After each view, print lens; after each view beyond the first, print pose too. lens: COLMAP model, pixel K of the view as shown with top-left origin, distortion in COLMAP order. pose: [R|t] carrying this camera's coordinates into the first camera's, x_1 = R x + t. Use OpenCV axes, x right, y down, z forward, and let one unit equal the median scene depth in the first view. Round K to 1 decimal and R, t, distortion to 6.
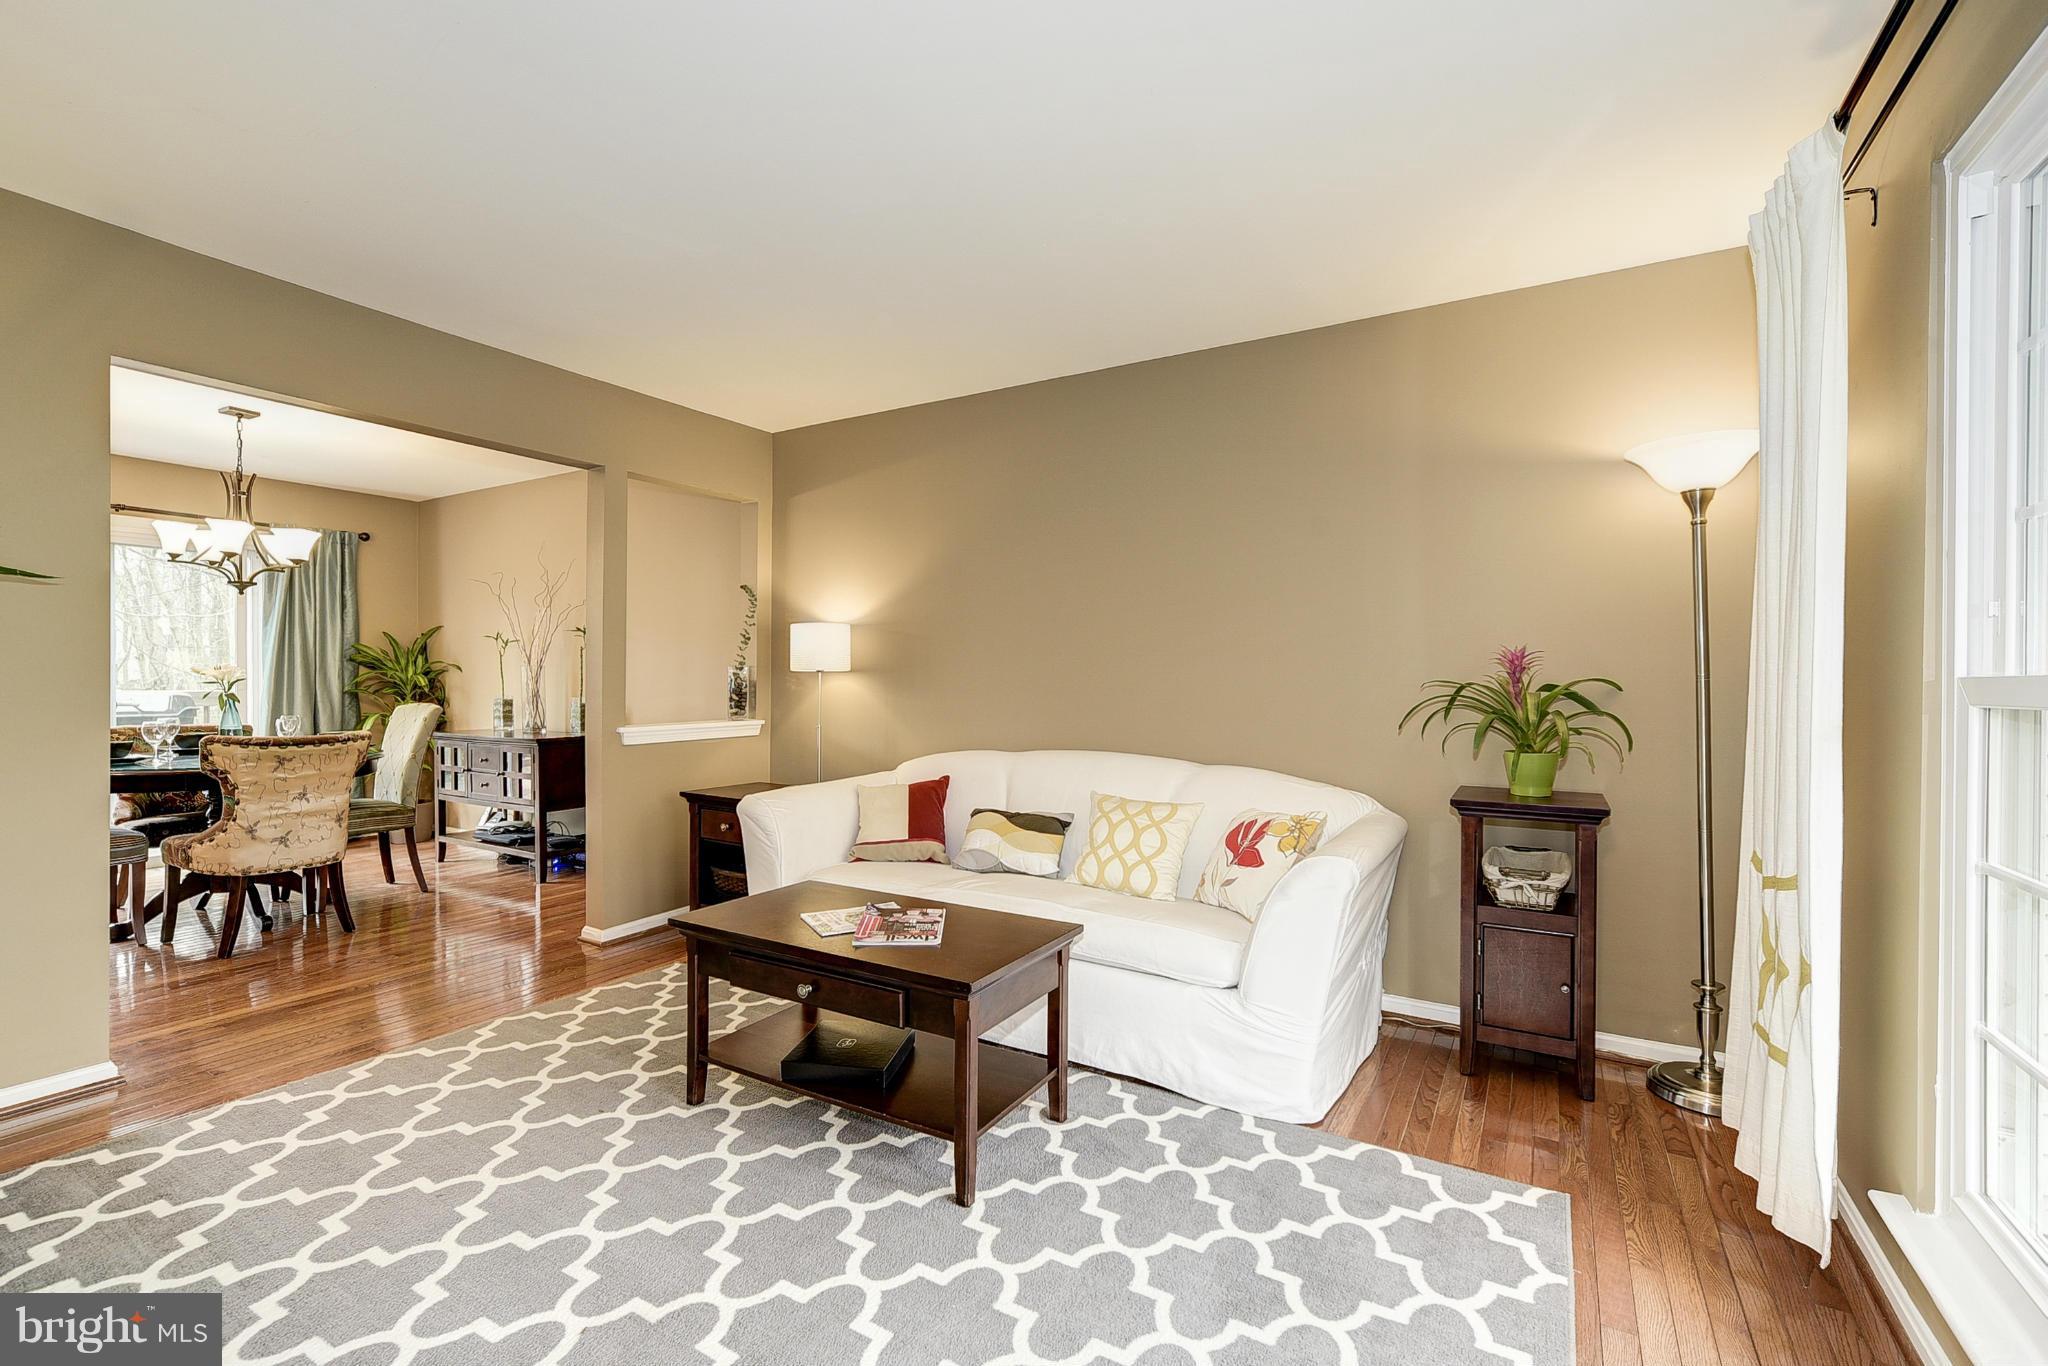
lens RADIAL K [[876.2, 0, 1015.9], [0, 876.2, 695.6], [0, 0, 1]] dist [-0.010458, 0.000010]
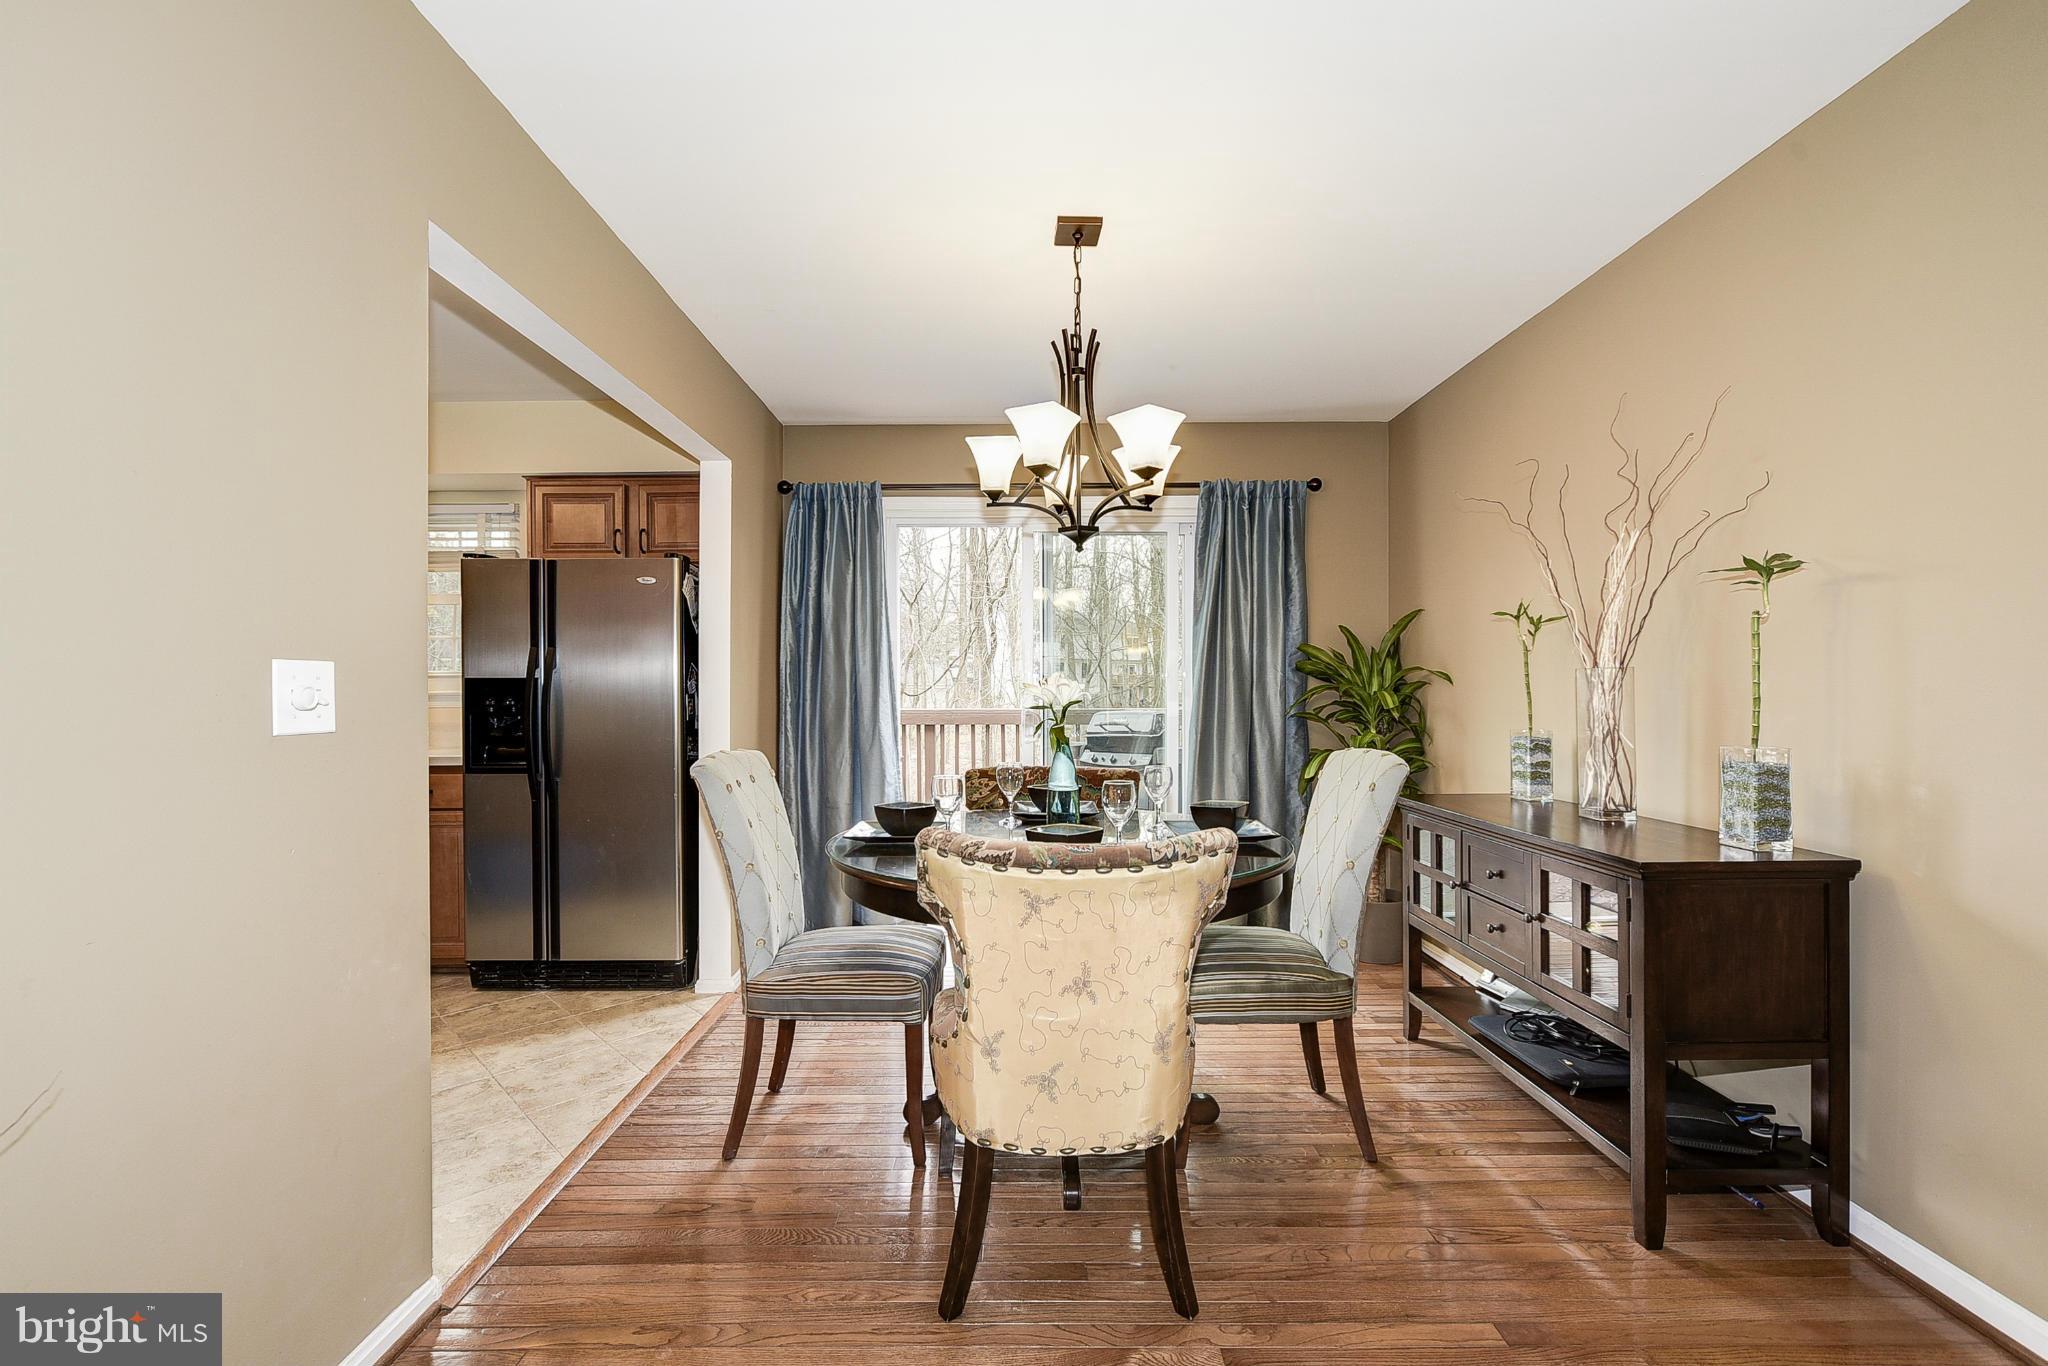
lens RADIAL K [[876.2, 0, 1015.9], [0, 876.2, 695.6], [0, 0, 1]] dist [-0.010458, 0.000010]
pose [[0.514946, -0.003500, -0.857215, -0.321205], [-0.010167, 0.999896, -0.010190, -0.012385], [0.857162, 0.013963, 0.514857, 0.507339]]
